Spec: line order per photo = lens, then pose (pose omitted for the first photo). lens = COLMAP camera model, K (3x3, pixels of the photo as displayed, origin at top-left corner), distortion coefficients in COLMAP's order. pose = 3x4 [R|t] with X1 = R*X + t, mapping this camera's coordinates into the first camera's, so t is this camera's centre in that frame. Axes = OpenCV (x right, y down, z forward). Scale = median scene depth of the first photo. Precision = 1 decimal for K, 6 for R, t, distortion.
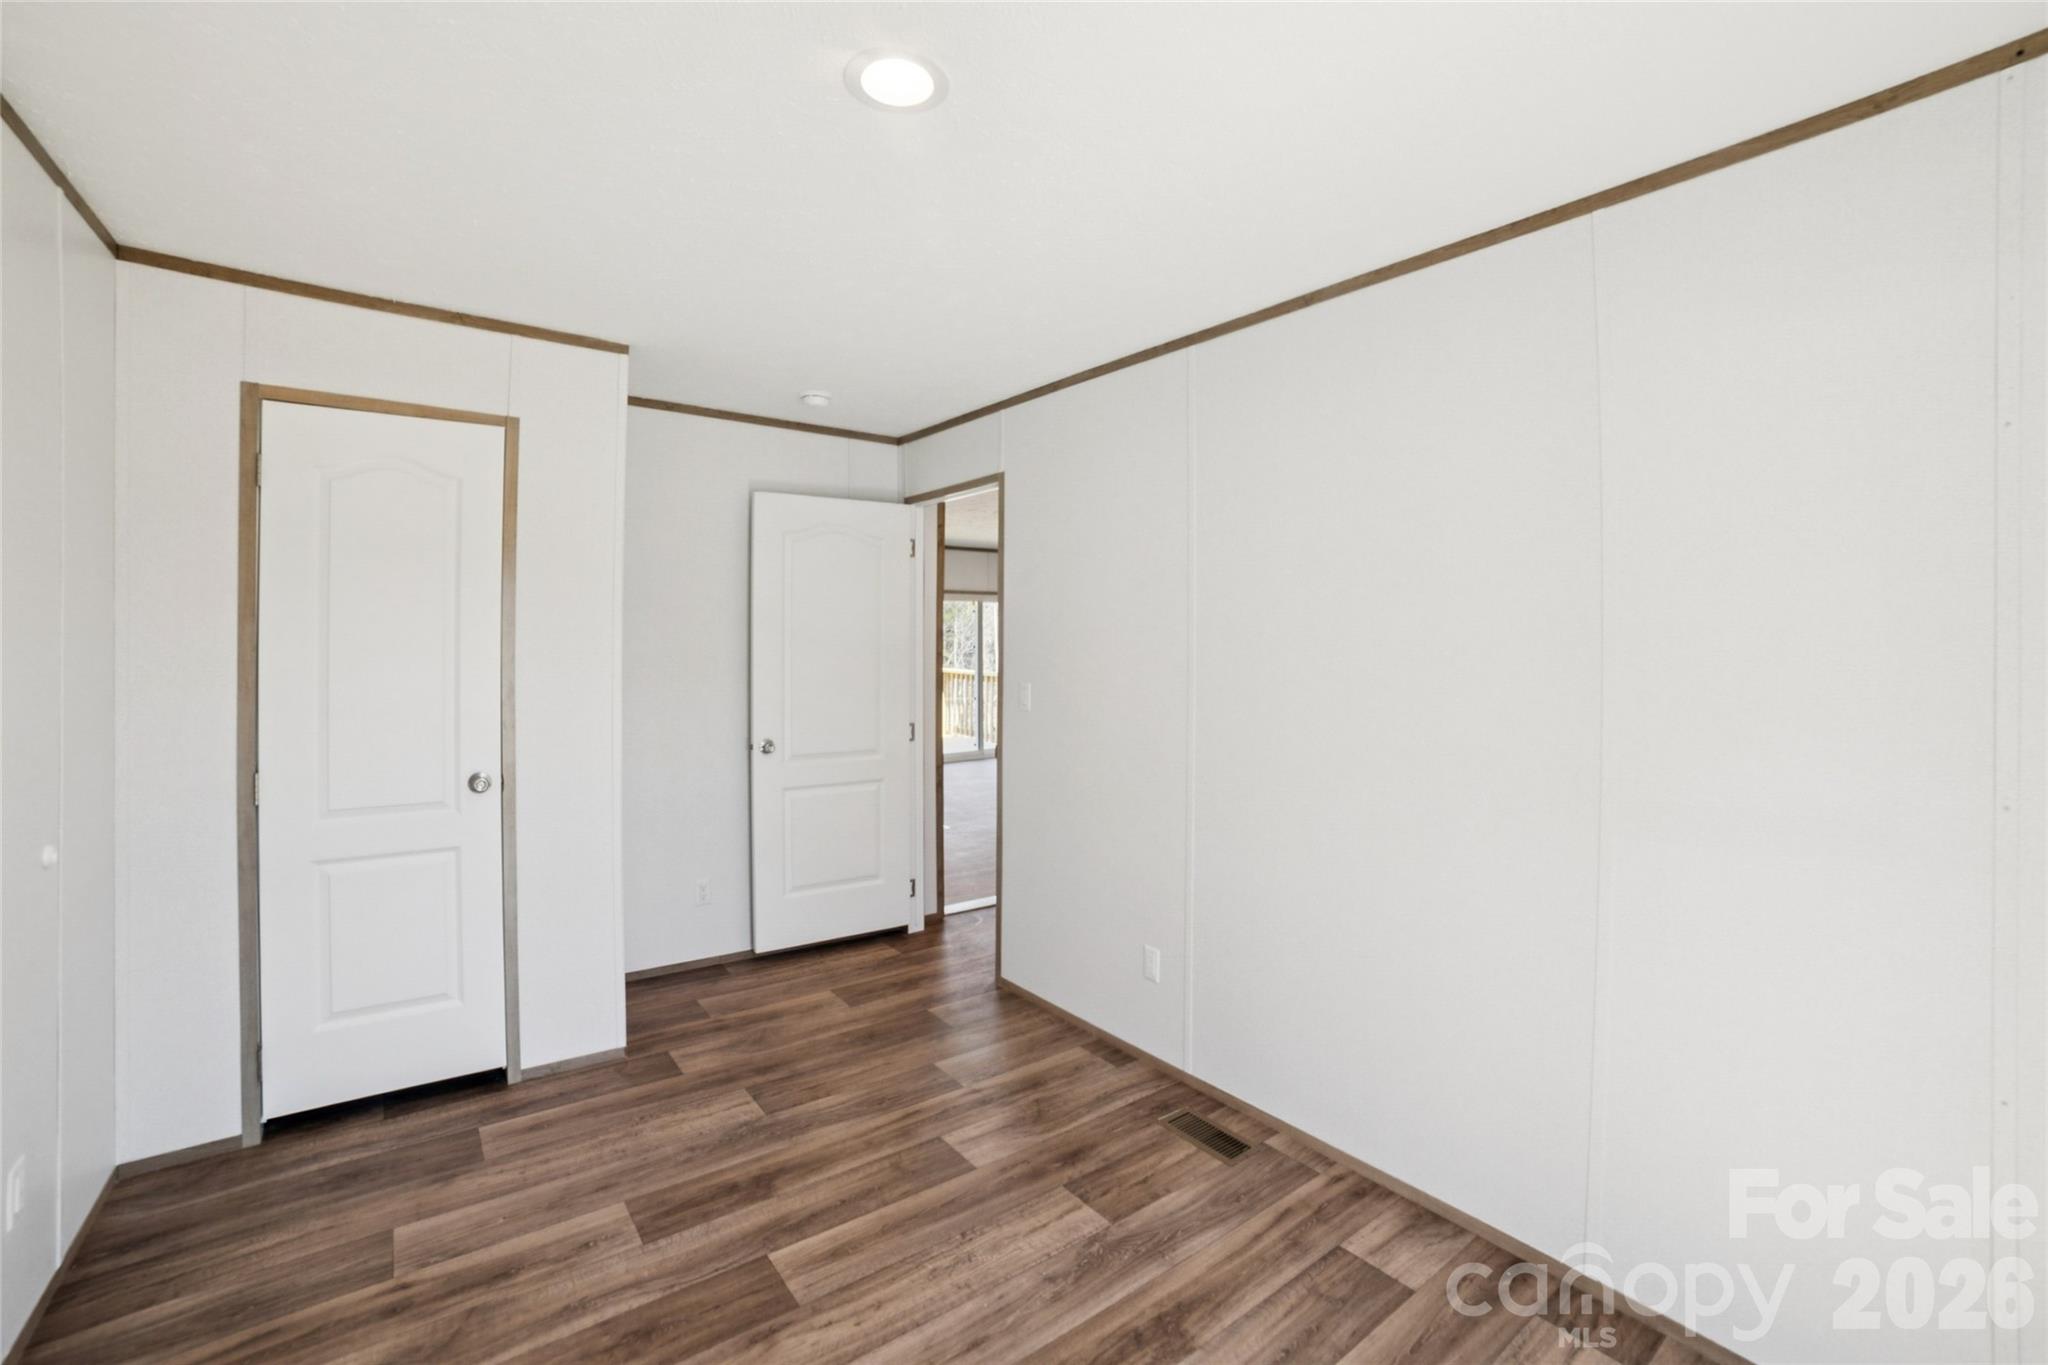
lens RADIAL K [[847.7, 0, 1026.2], [0, 847.7, 712.0], [0, 0, 1]] dist [-0.058367, 0.016710]
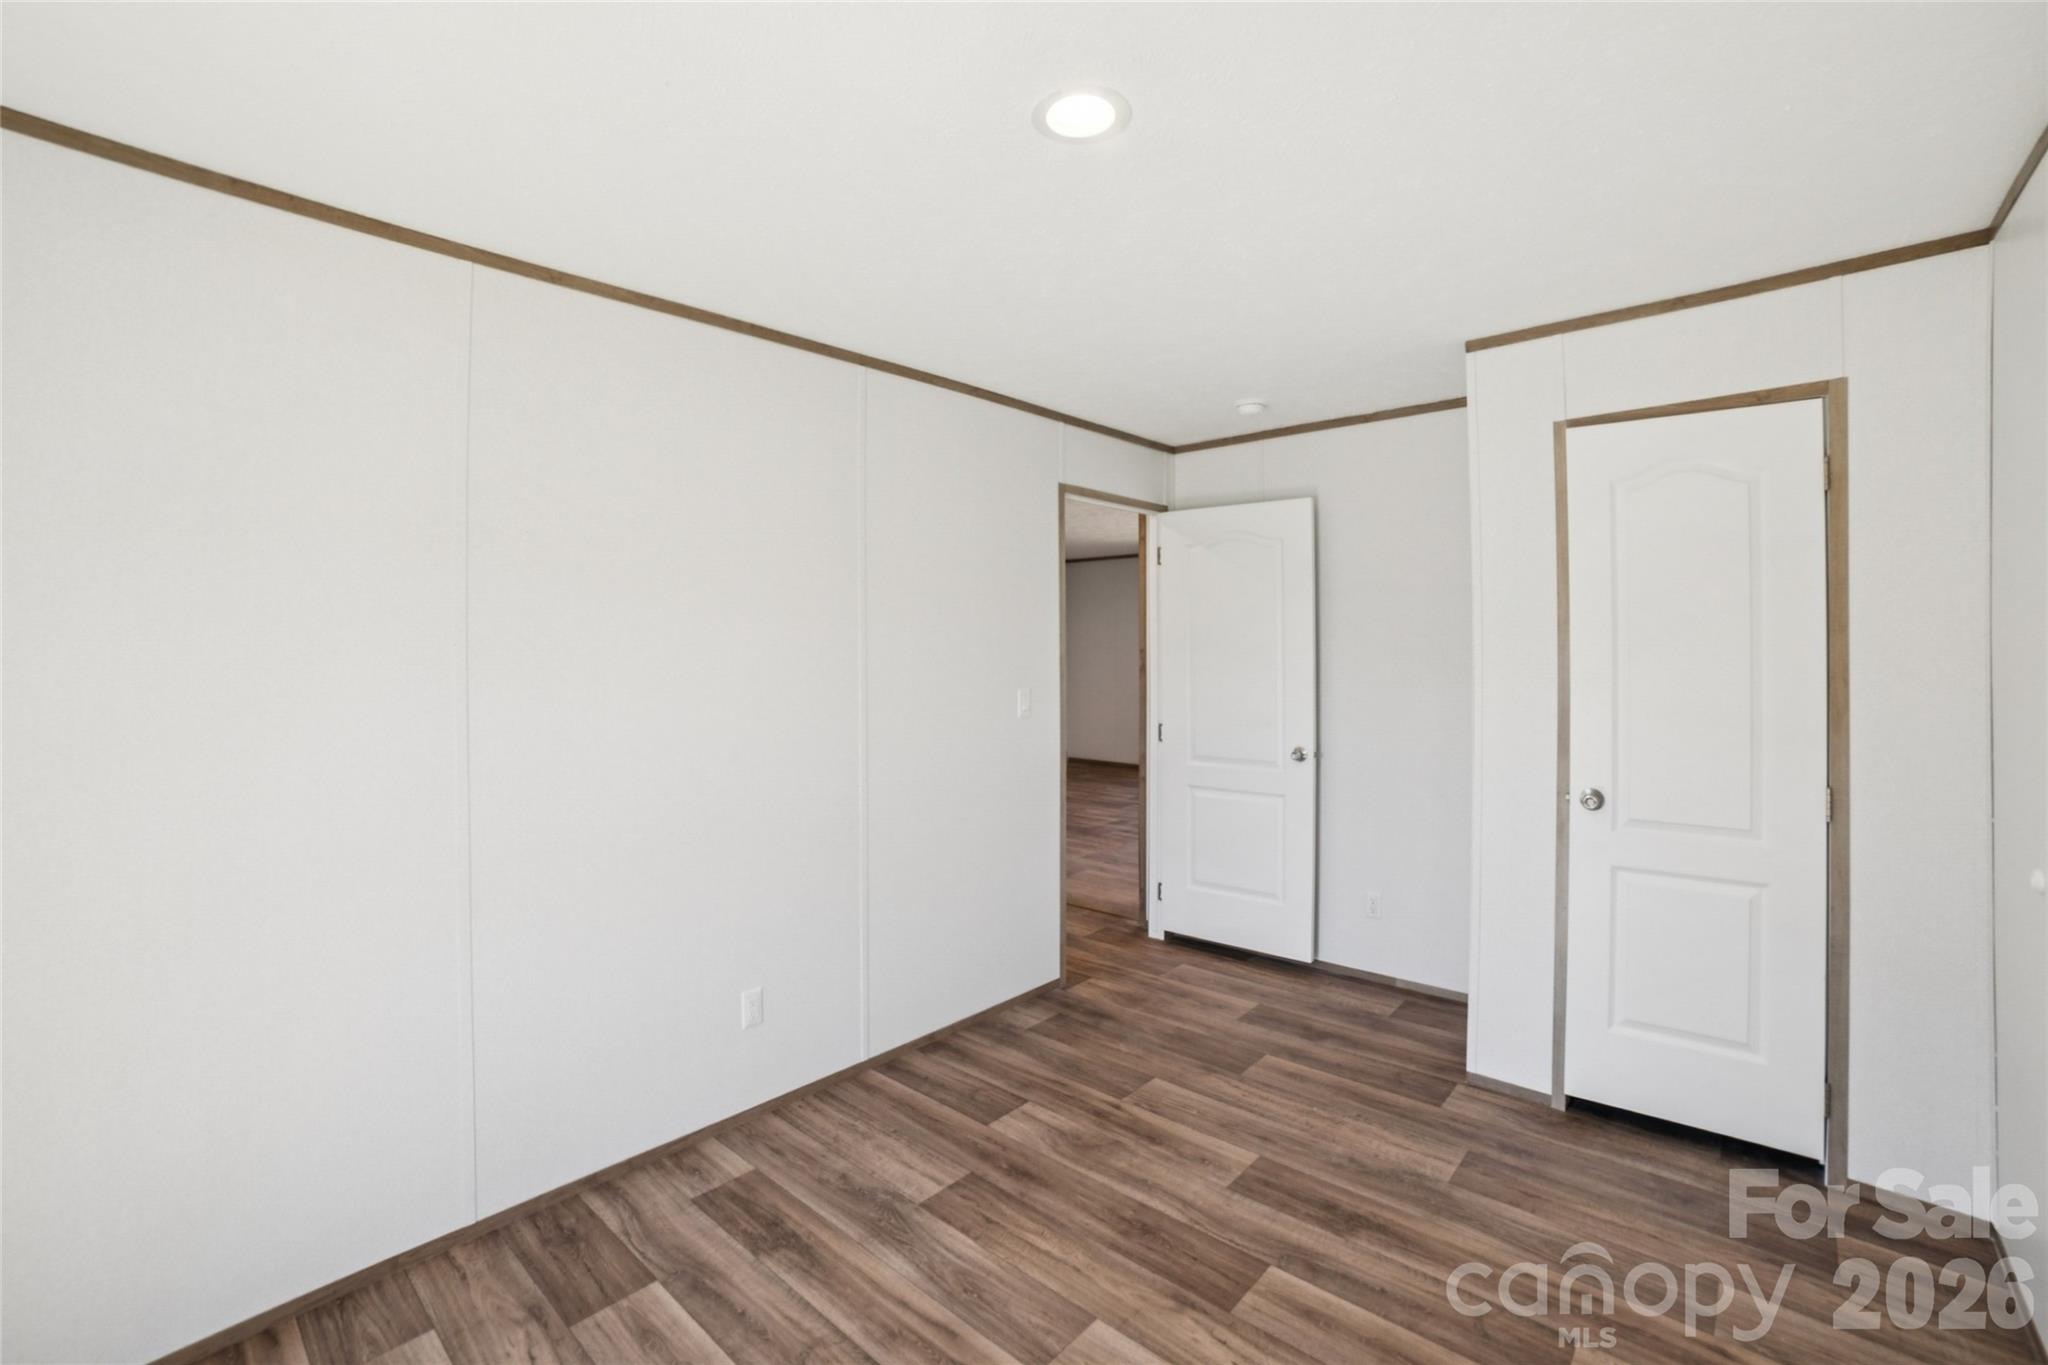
lens RADIAL K [[871.3, 0, 1024.0], [0, 871.3, 682.5], [0, 0, 1]] dist [-0.014157, 0.000211]
pose [[0.189683, 0.011597, -0.981777, 0.666462], [-0.052561, 0.998616, 0.001641, -0.028866], [0.980438, 0.051292, 0.190030, 0.493565]]
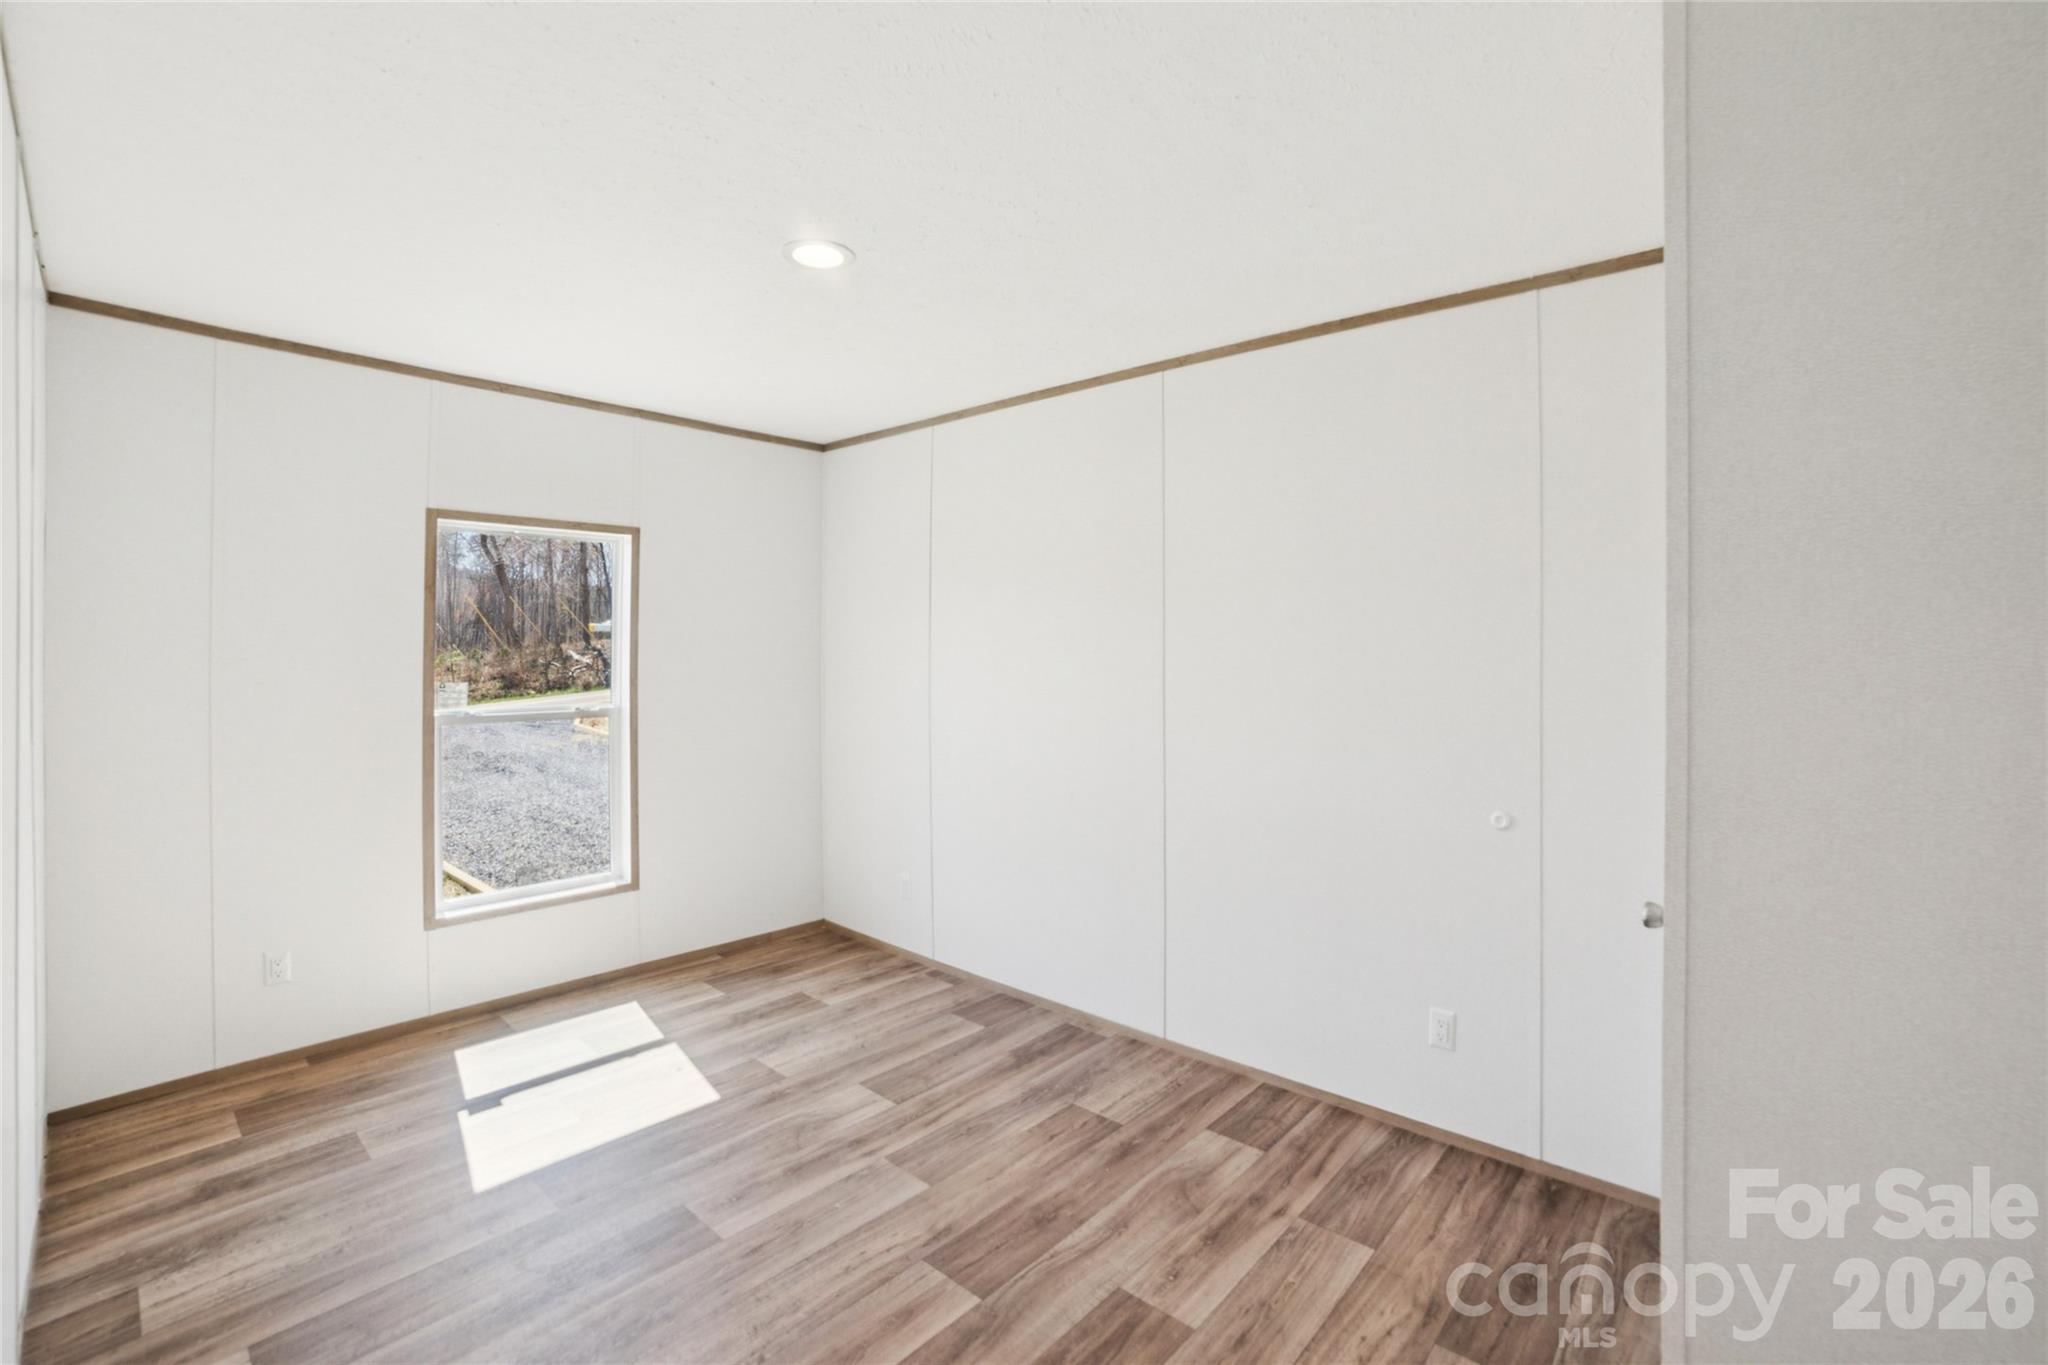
lens RADIAL K [[887.6, 0, 1043.5], [0, 887.6, 655.4], [0, 0, 1]] dist [-0.060048, 0.020995]
pose [[-0.977601, -0.013146, -0.210056, -0.174010], [-0.028099, 0.997265, 0.068363, -0.141076], [0.208583, 0.072734, -0.975296, 1.984588]]
